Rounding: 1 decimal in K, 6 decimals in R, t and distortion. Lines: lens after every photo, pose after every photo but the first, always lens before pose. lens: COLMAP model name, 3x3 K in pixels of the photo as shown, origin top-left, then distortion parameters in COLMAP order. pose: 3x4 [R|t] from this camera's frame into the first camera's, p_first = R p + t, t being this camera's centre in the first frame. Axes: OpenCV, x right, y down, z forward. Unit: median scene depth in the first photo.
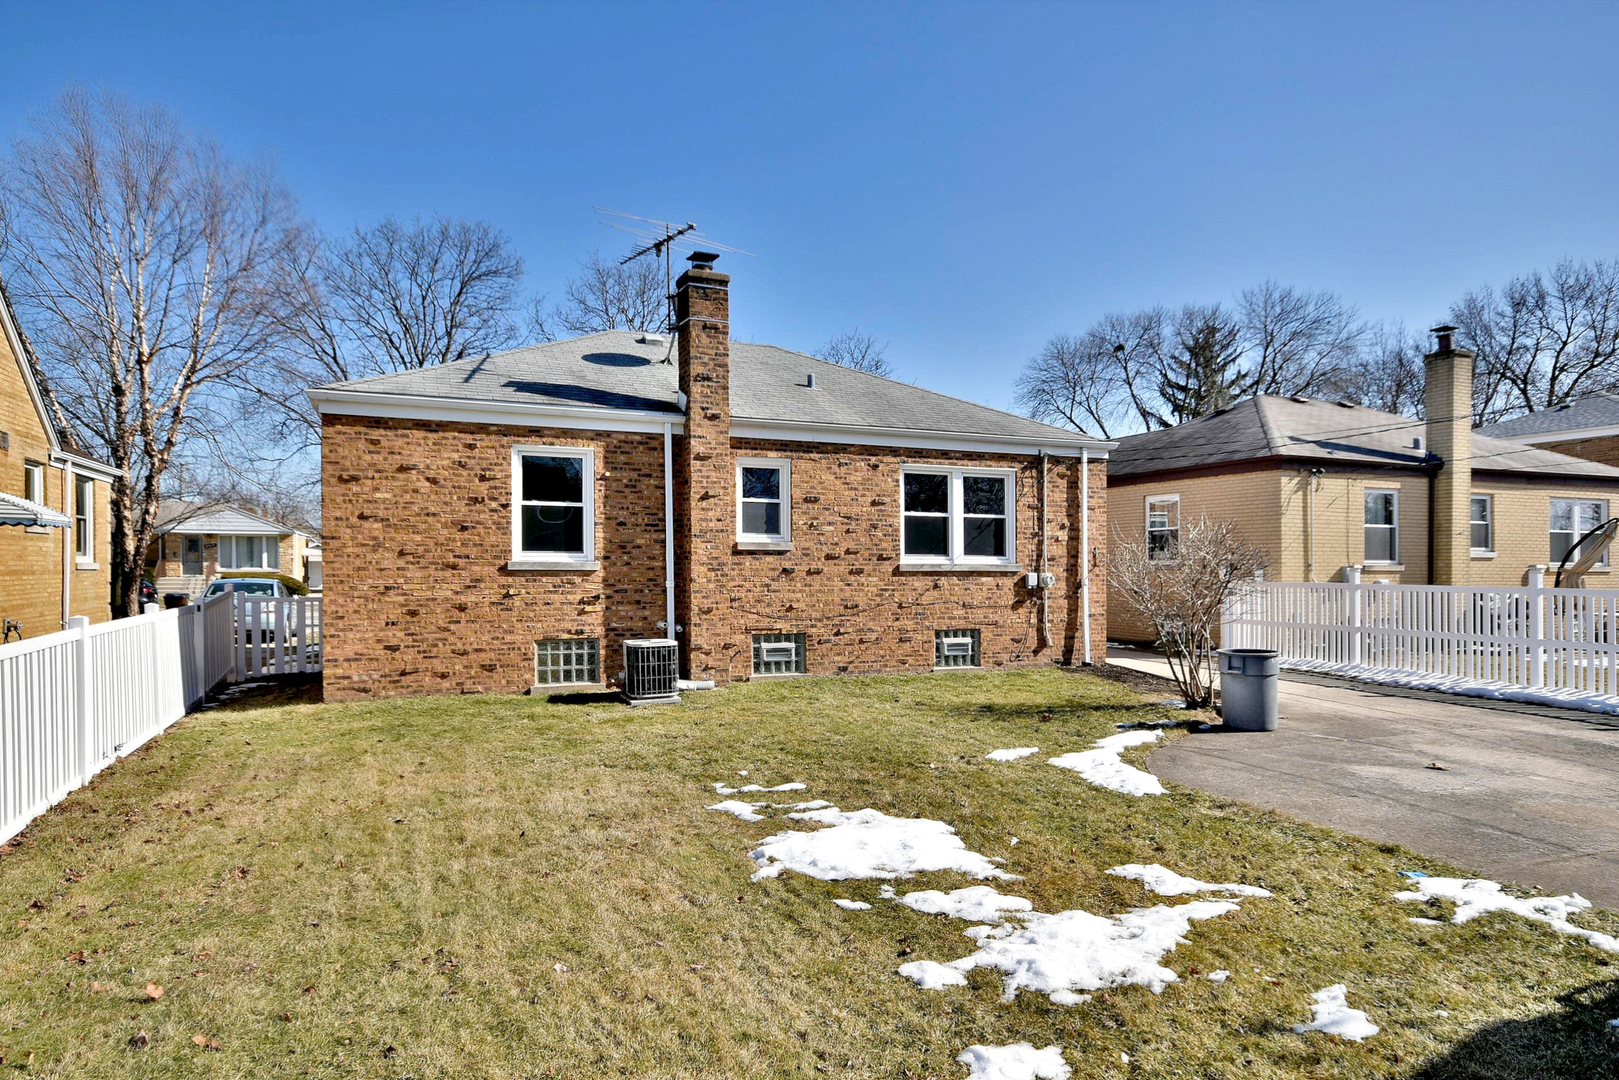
lens RADIAL K [[956.0, 0, 809.5], [0, 956.0, 540.0], [0, 0, 1]] dist [-0.038368, 0.098890]
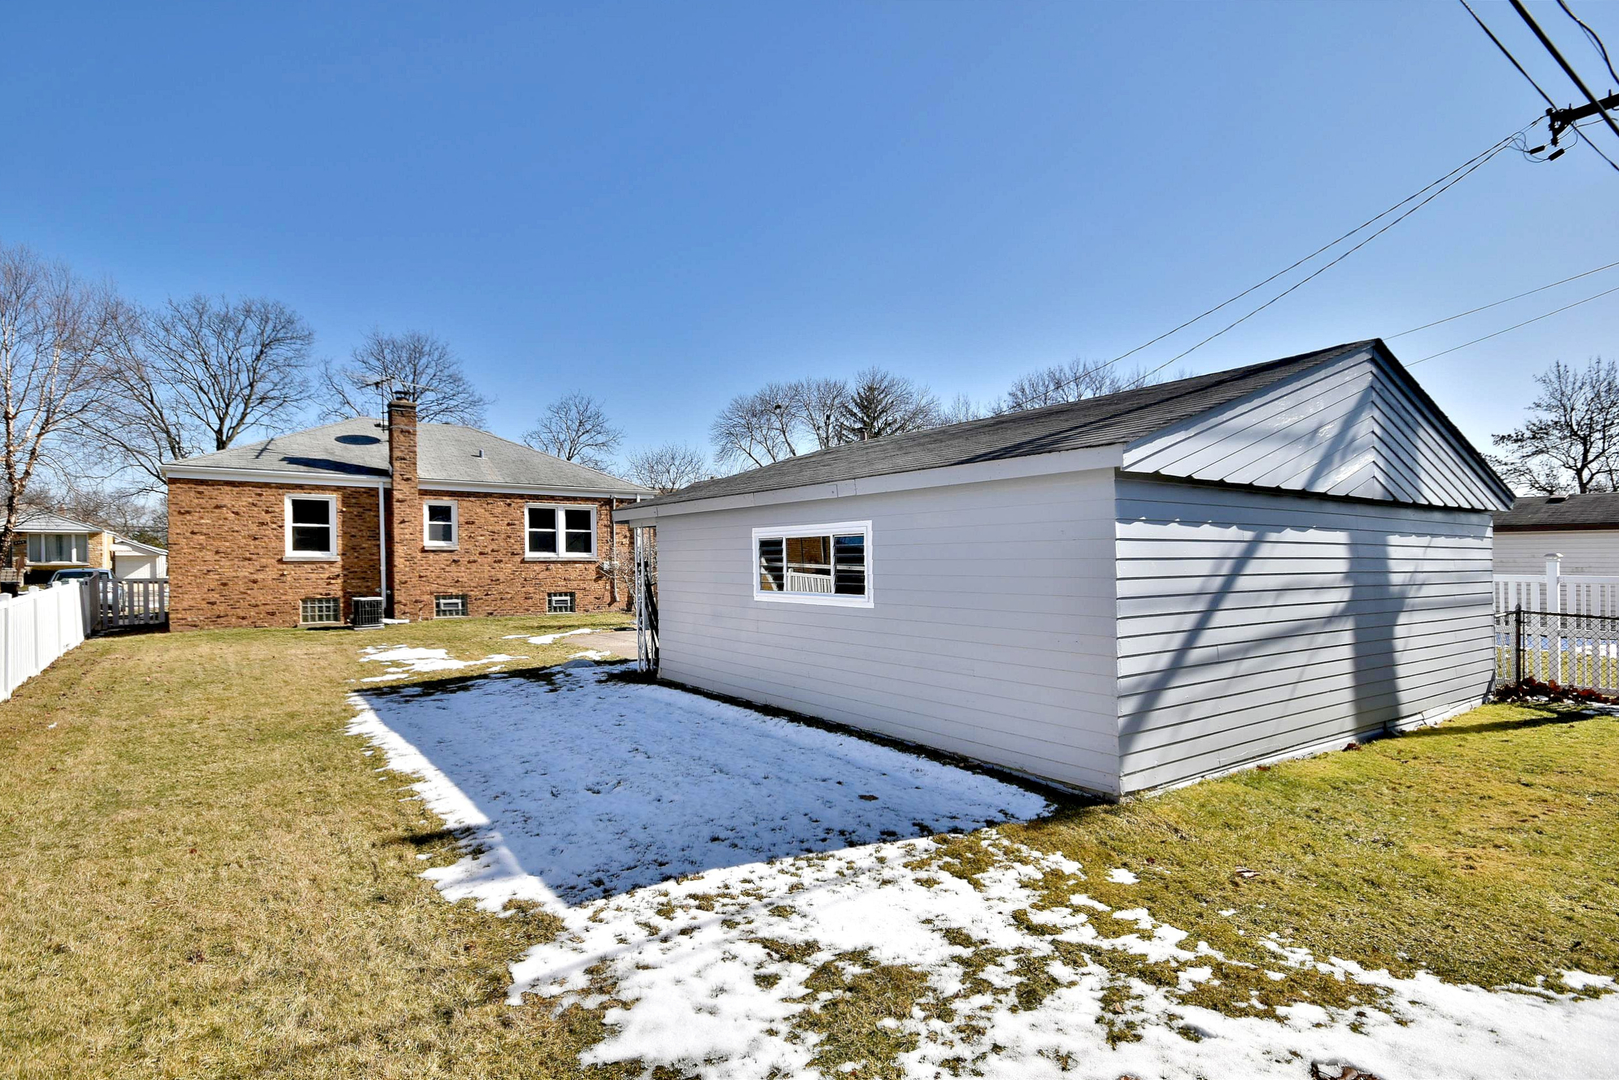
lens RADIAL K [[822.9, 0, 811.2], [0, 822.9, 545.7], [0, 0, 1]] dist [0.014786, -0.000540]
pose [[0.974473, 0.000286, 0.224503, 0.291131], [-0.003010, 0.999926, 0.011793, -0.018386], [-0.224483, -0.012168, 0.974402, -0.720622]]
